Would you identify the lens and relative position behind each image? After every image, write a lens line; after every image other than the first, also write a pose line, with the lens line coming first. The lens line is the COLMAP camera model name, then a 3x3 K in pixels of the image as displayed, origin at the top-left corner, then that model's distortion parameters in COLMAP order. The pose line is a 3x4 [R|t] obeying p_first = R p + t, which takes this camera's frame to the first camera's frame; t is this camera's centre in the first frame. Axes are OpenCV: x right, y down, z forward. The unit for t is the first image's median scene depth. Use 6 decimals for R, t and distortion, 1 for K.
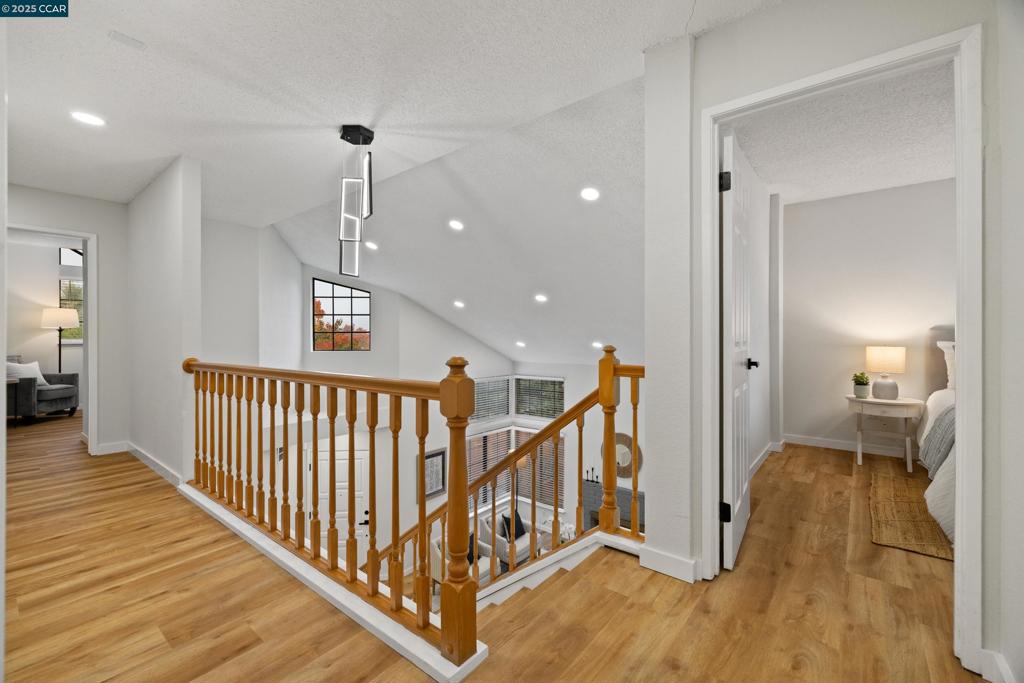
lens RADIAL K [[434.3, 0, 508.9], [0, 434.3, 339.8], [0, 0, 1]] dist [0.001818, -0.000381]
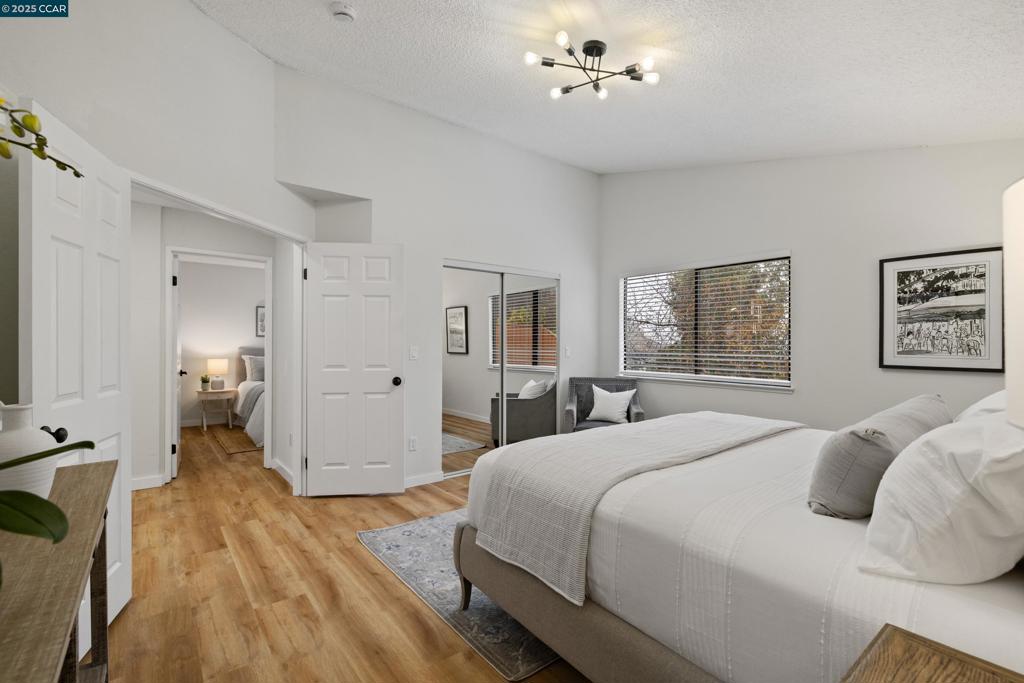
lens RADIAL K [[436.9, 0, 511.9], [0, 436.9, 347.8], [0, 0, 1]] dist [-0.032960, 0.000244]
pose [[0.188235, -0.002748, 0.982120, -0.579038], [-0.004838, 0.999981, 0.003726, -0.039702], [-0.982112, -0.005453, 0.188218, -0.453946]]
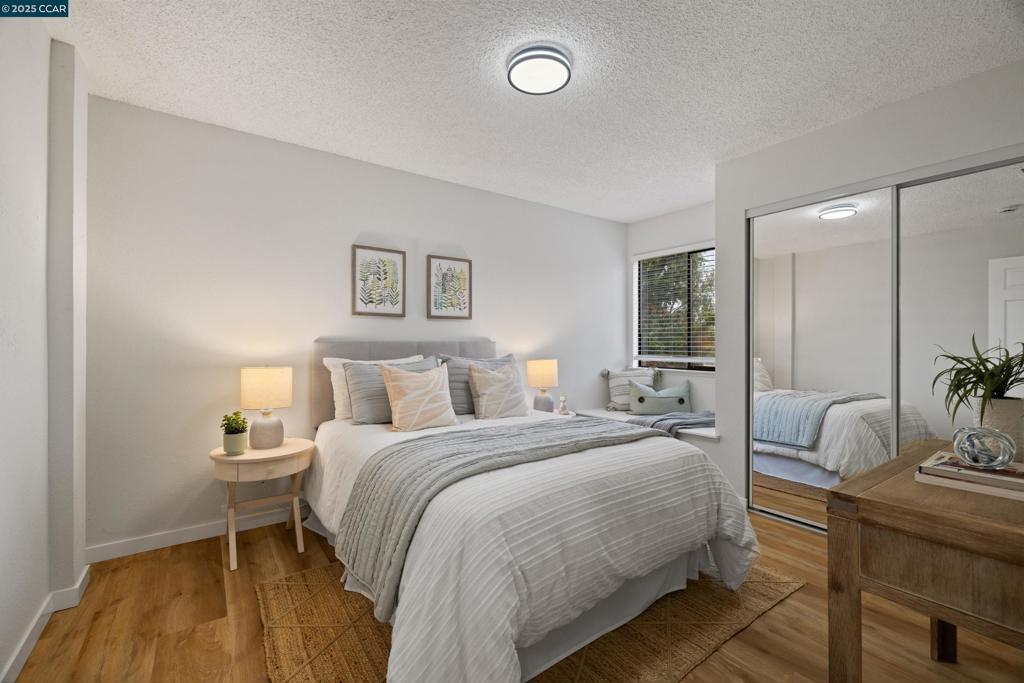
lens RADIAL K [[434.3, 0, 508.9], [0, 434.3, 339.8], [0, 0, 1]] dist [0.001818, -0.000381]
pose [[0.267226, 0.007448, 0.963605, 0.329526], [0.001868, 0.999964, -0.008247, -0.021031], [-0.963632, 0.004004, 0.267202, 0.473586]]
